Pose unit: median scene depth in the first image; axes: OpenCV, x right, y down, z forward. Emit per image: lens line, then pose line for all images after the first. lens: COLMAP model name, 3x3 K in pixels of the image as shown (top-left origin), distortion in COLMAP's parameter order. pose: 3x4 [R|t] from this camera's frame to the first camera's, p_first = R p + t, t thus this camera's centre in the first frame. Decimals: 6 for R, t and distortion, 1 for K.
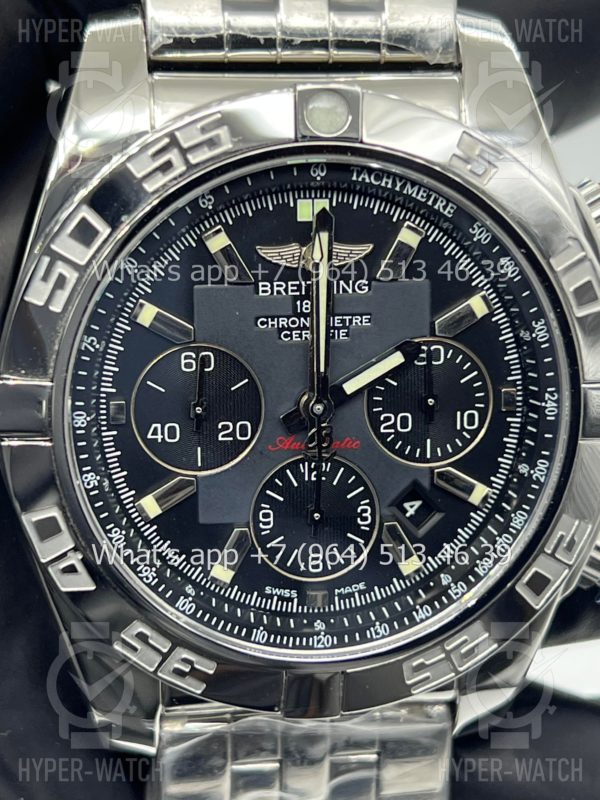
lens RADIAL K [[1865.1, 0, 300.0], [0, 1865.1, 400.0], [0, 0, 1]] dist [0.296583, -1.013014]
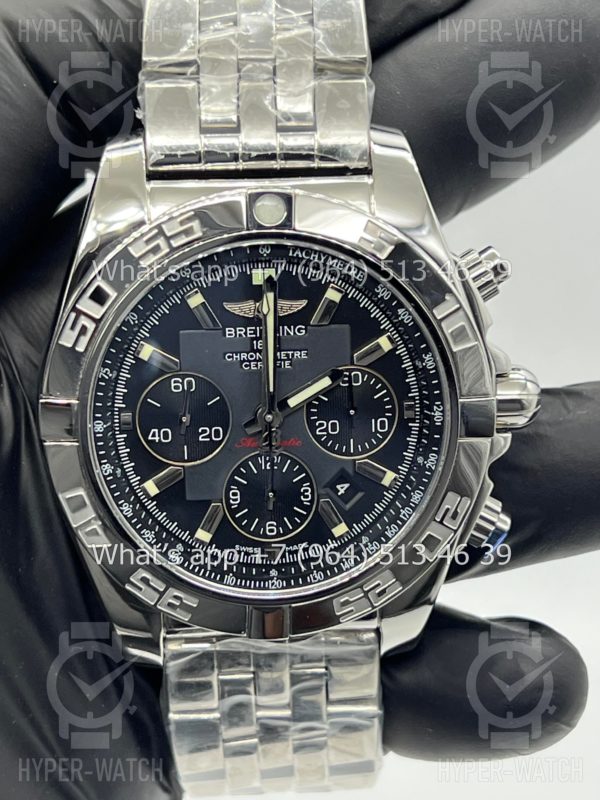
lens RADIAL K [[1865.1, 0, 300.0], [0, 1865.1, 400.0], [0, 0, 1]] dist [0.296583, -1.013014]
pose [[0.996830, -0.005155, -0.079388, 0.143039], [0.005739, 0.999958, 0.007134, -0.018434], [0.079347, -0.007567, 0.996818, -0.390040]]
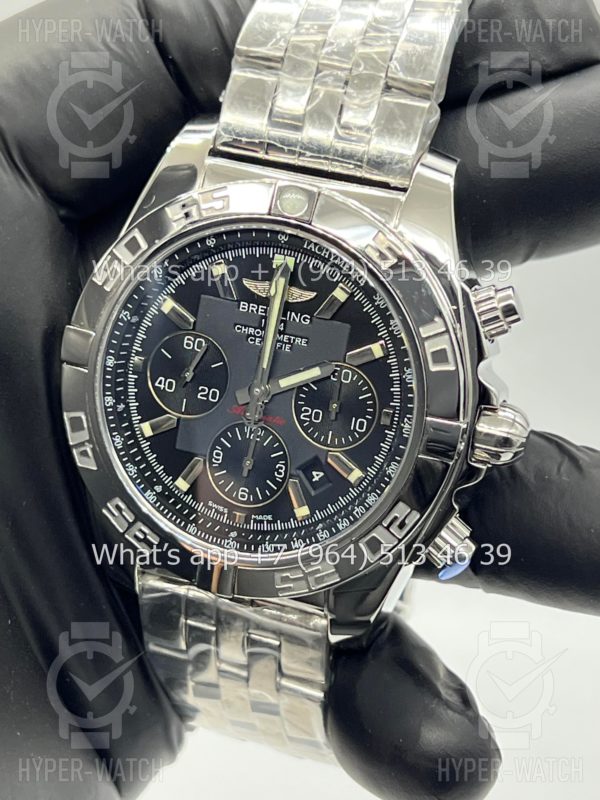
lens RADIAL K [[1865.1, 0, 300.0], [0, 1865.1, 400.0], [0, 0, 1]] dist [0.296583, -1.013014]
pose [[0.895745, 0.226573, -0.382500, 0.614220], [-0.241263, 0.970410, 0.009827, -0.011674], [0.373408, 0.083481, 0.923903, -0.375691]]
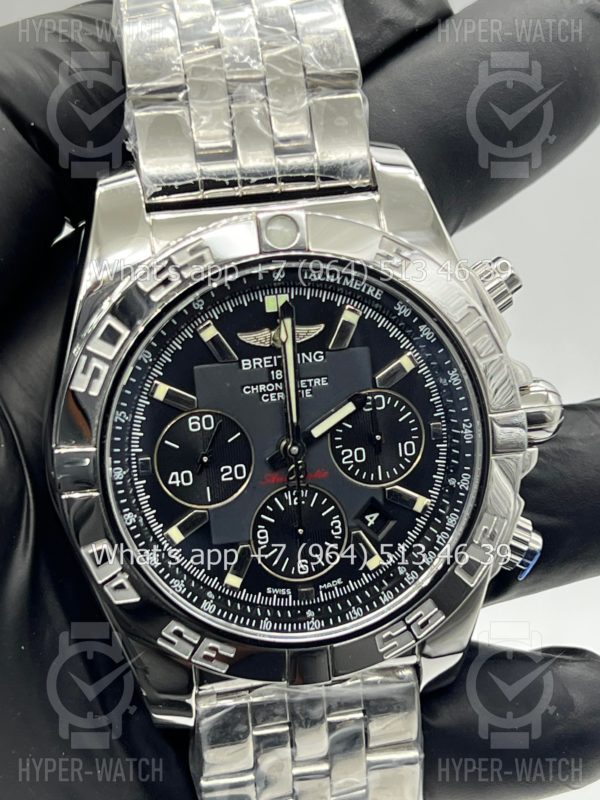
lens RADIAL K [[1865.1, 0, 300.0], [0, 1865.1, 400.0], [0, 0, 1]] dist [0.296583, -1.013014]
pose [[0.995828, -0.089549, 0.017559, -0.006477], [0.090113, 0.995334, -0.034489, 0.015292], [-0.014388, 0.035927, 0.999251, -0.332467]]
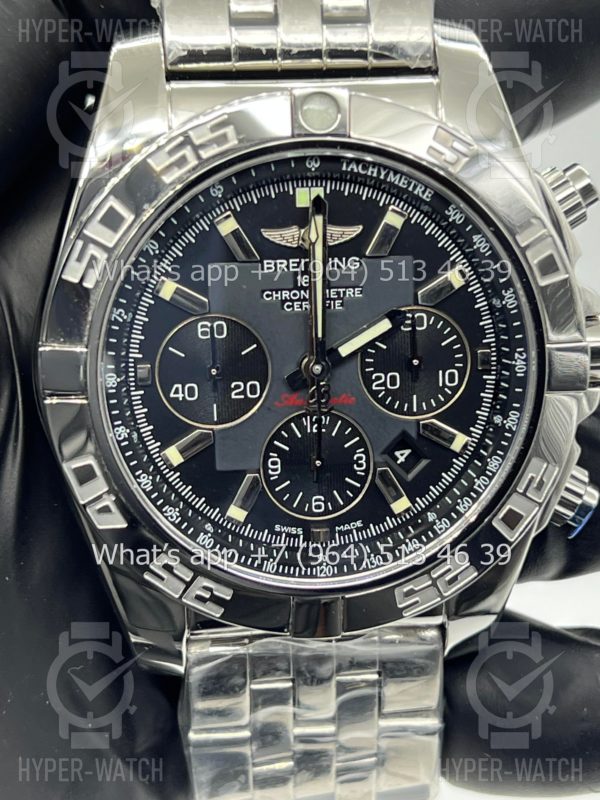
lens RADIAL K [[1865.1, 0, 300.0], [0, 1865.1, 400.0], [0, 0, 1]] dist [0.296583, -1.013014]
pose [[0.999295, -0.014946, -0.034449, 0.038425], [0.014754, 0.999874, -0.005846, 0.030185], [0.034532, 0.005333, 0.999389, -0.153239]]
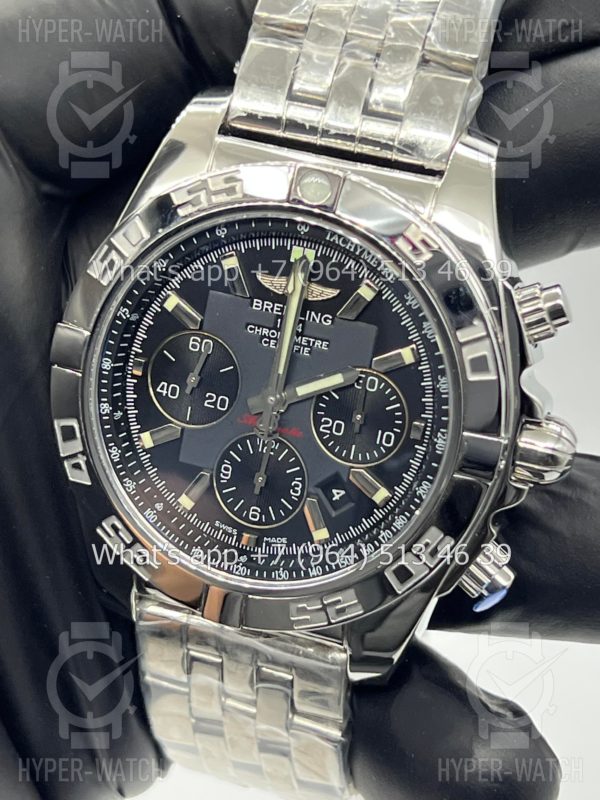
lens RADIAL K [[1865.1, 0, 300.0], [0, 1865.1, 400.0], [0, 0, 1]] dist [0.296583, -1.013014]
pose [[0.898061, 0.241733, -0.367493, 0.518036], [-0.249419, 0.968013, 0.027232, -0.036722], [0.362321, 0.067203, 0.929628, -0.239626]]
